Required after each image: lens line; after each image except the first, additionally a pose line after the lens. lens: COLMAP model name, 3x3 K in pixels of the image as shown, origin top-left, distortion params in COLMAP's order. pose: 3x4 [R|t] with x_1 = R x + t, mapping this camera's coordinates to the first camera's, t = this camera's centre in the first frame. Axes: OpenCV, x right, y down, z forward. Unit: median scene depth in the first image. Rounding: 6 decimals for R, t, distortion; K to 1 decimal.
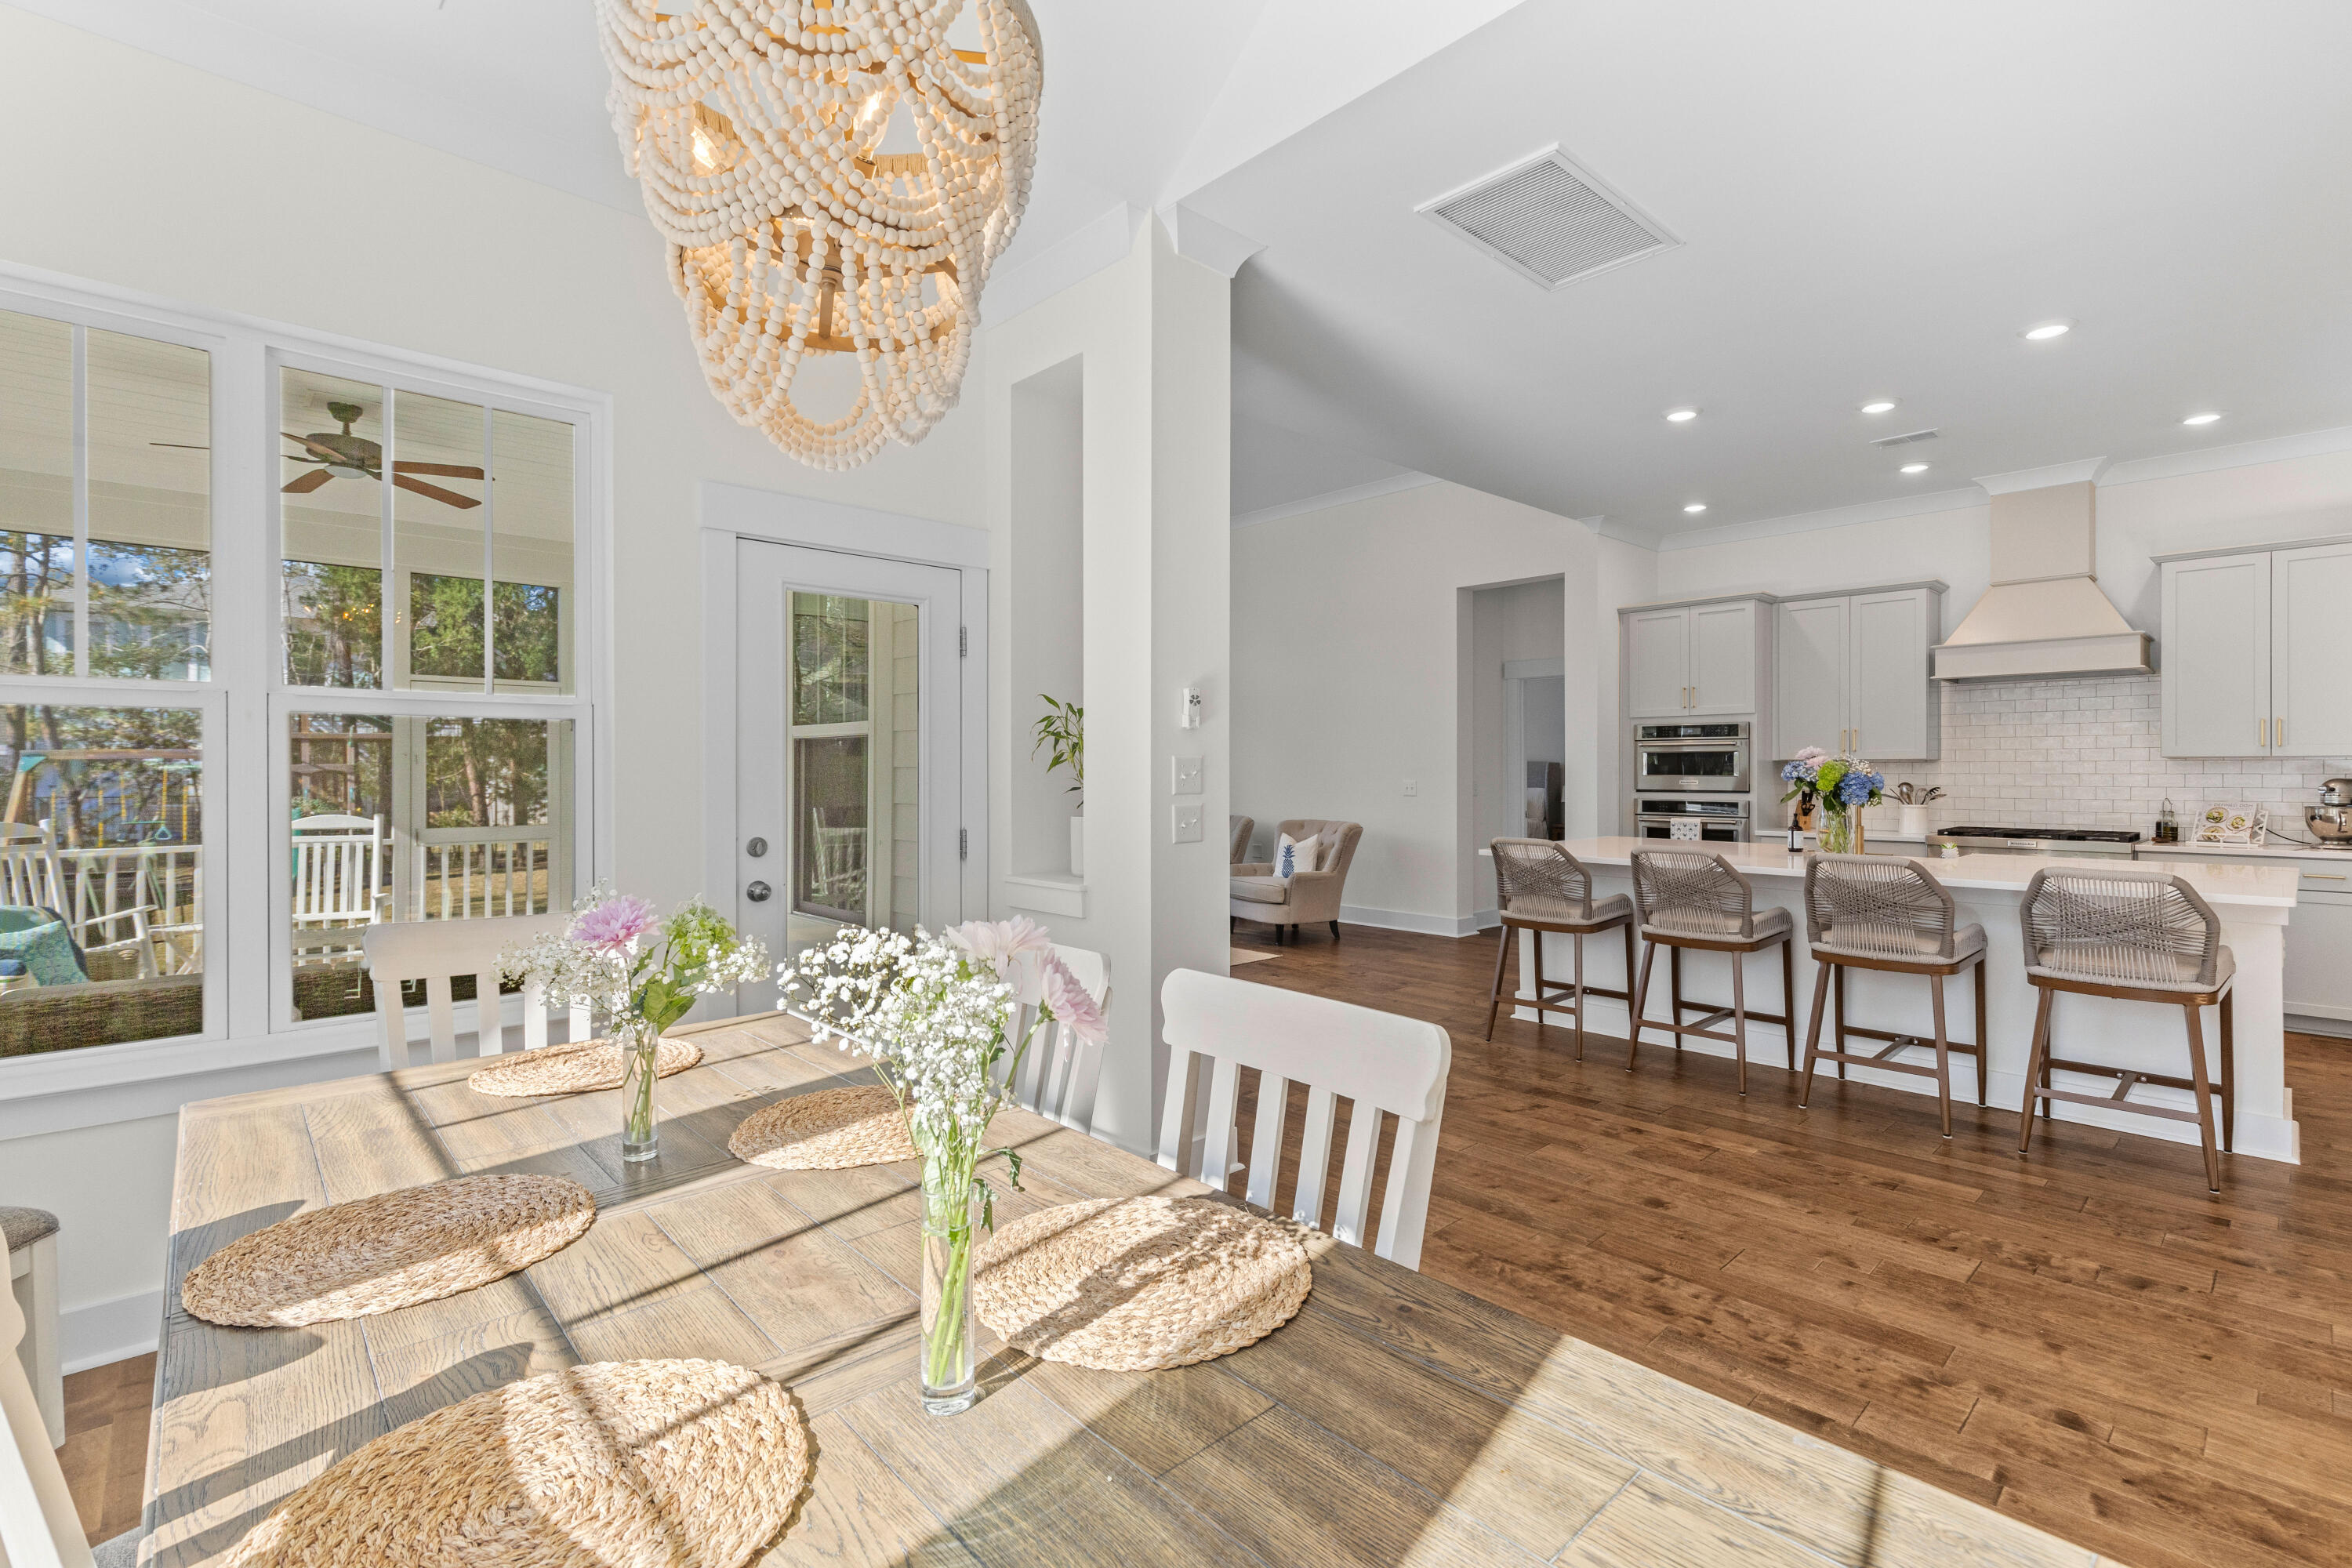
lens RADIAL K [[1060.6, 0, 1185.1], [0, 1060.6, 773.0], [0, 0, 1]] dist [0.003288, 0.000065]
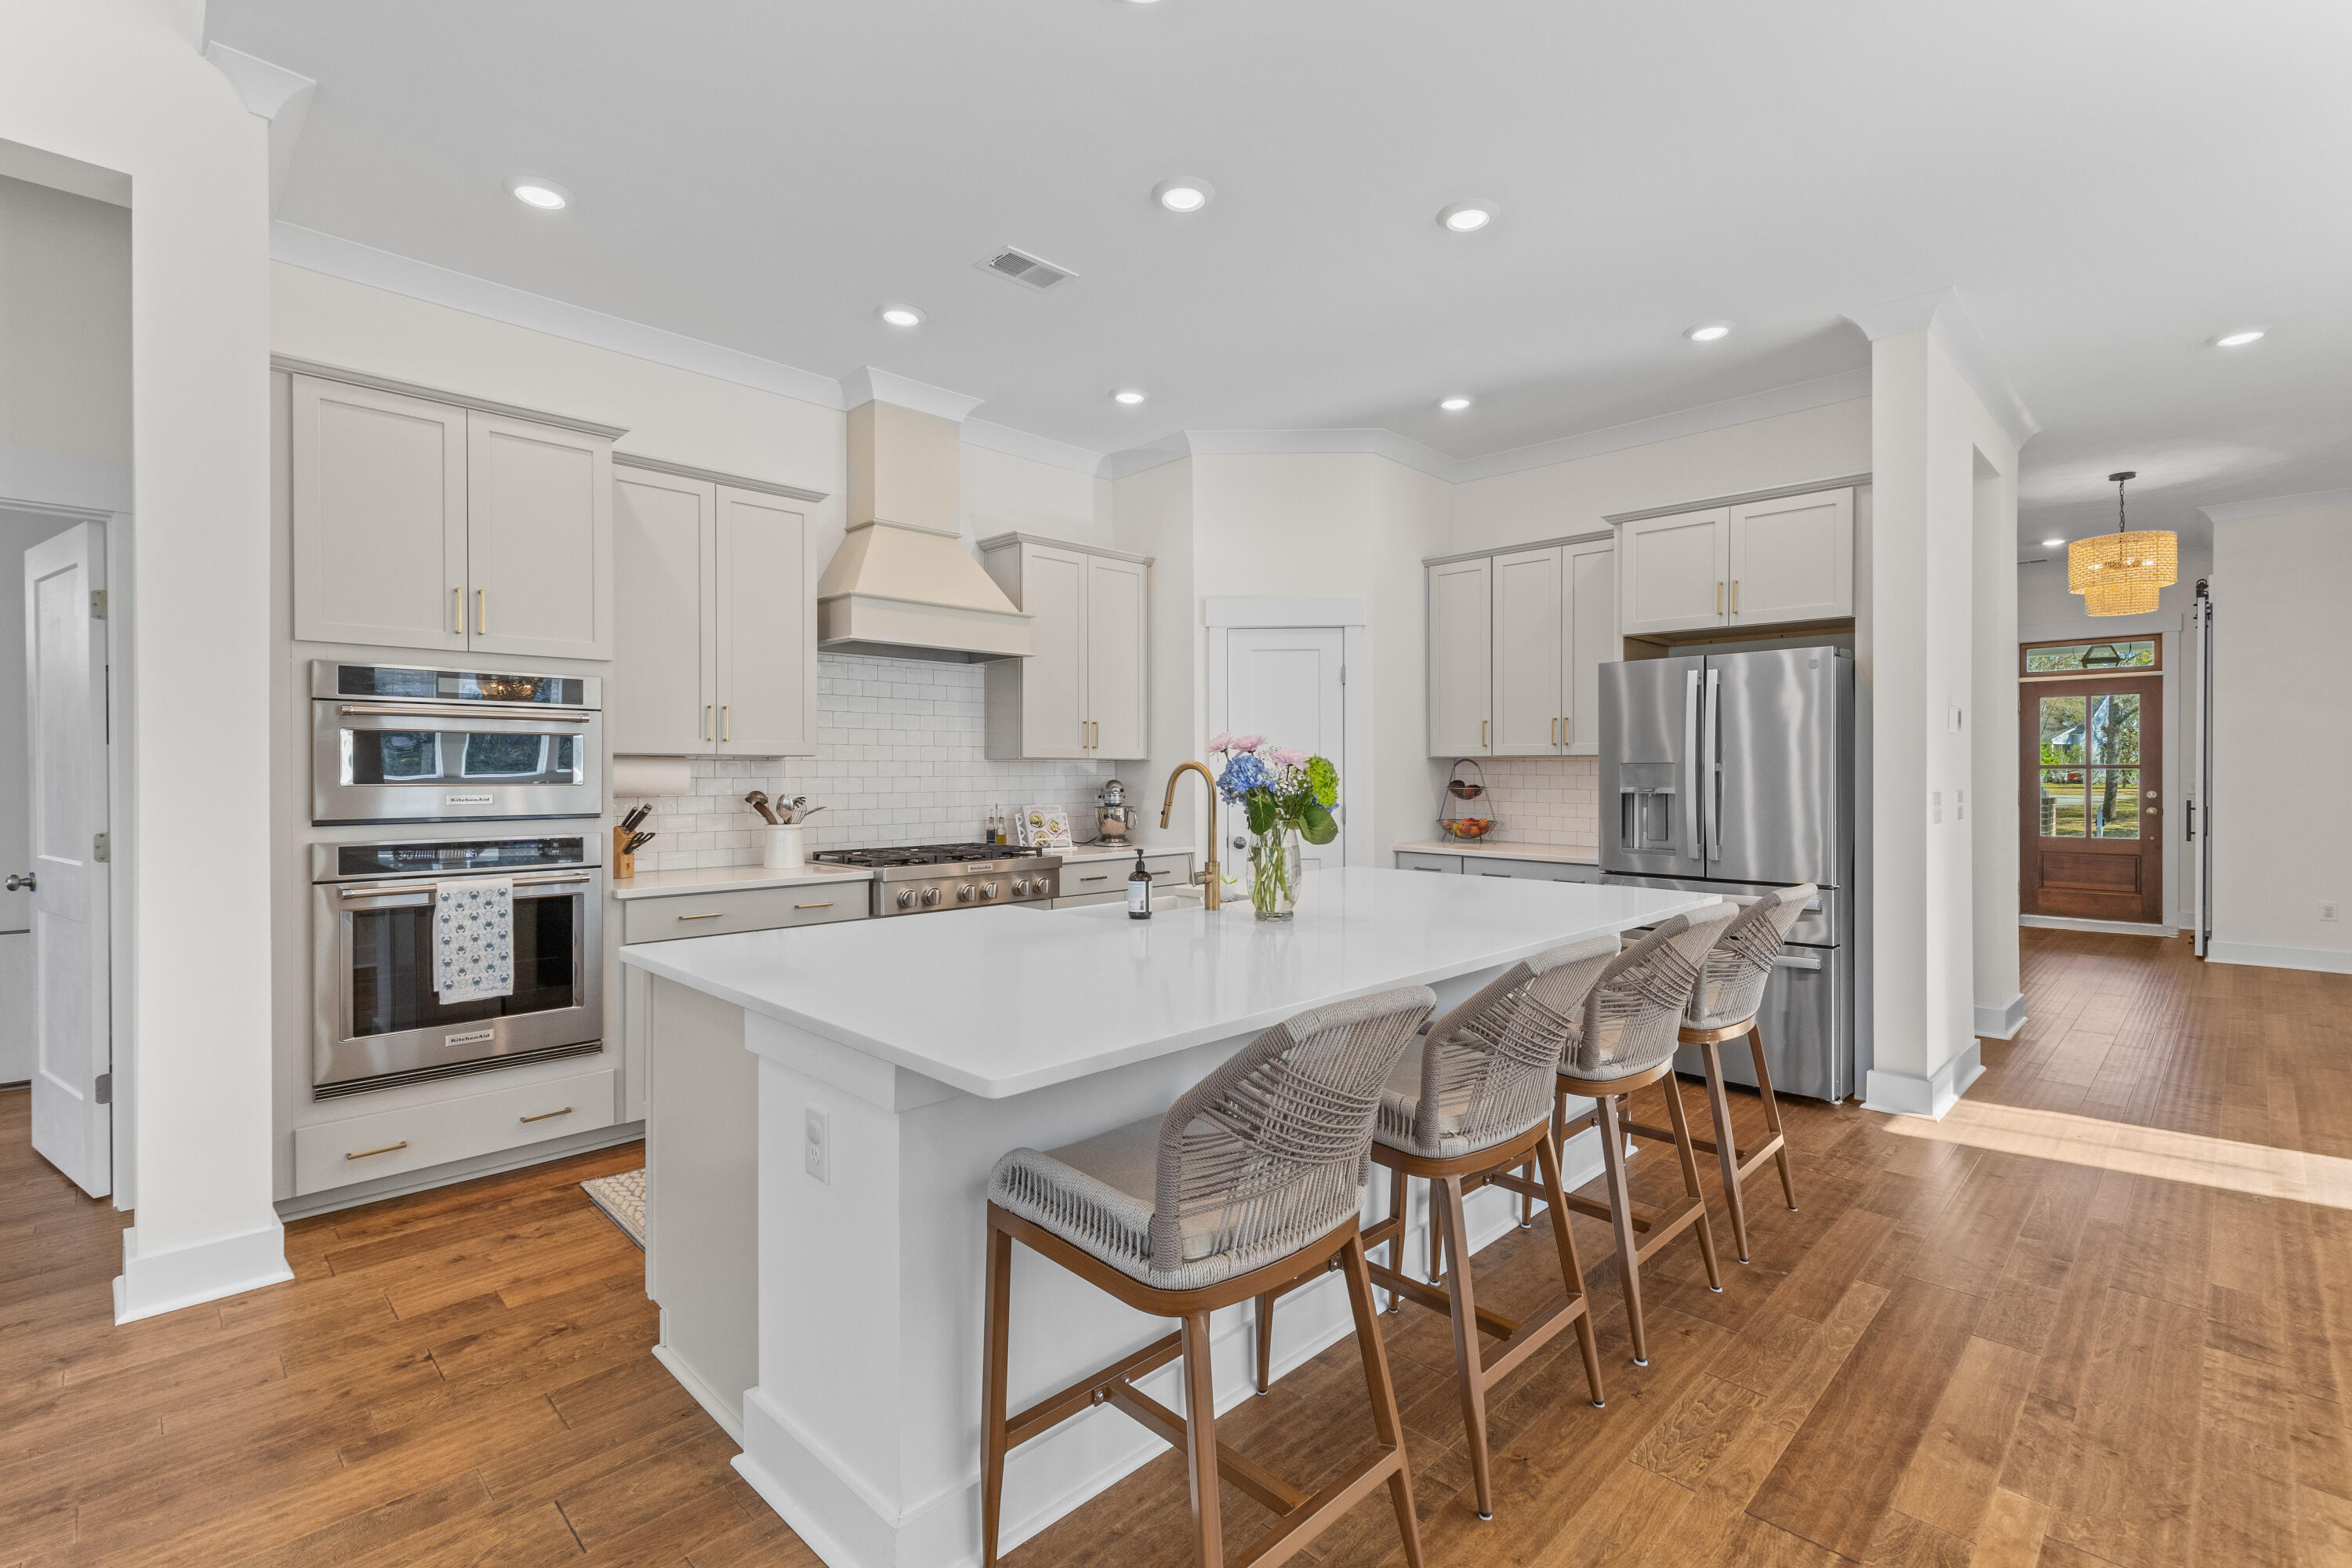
lens RADIAL K [[1060.6, 0, 1169.9], [0, 1060.6, 768.3], [0, 0, 1]] dist [0.003288, 0.000065]
pose [[-0.037114, 0.004849, 0.999299, 0.028497], [0.005779, 0.999973, -0.004638, -0.000710], [-0.999294, 0.005603, -0.037141, 1.393896]]
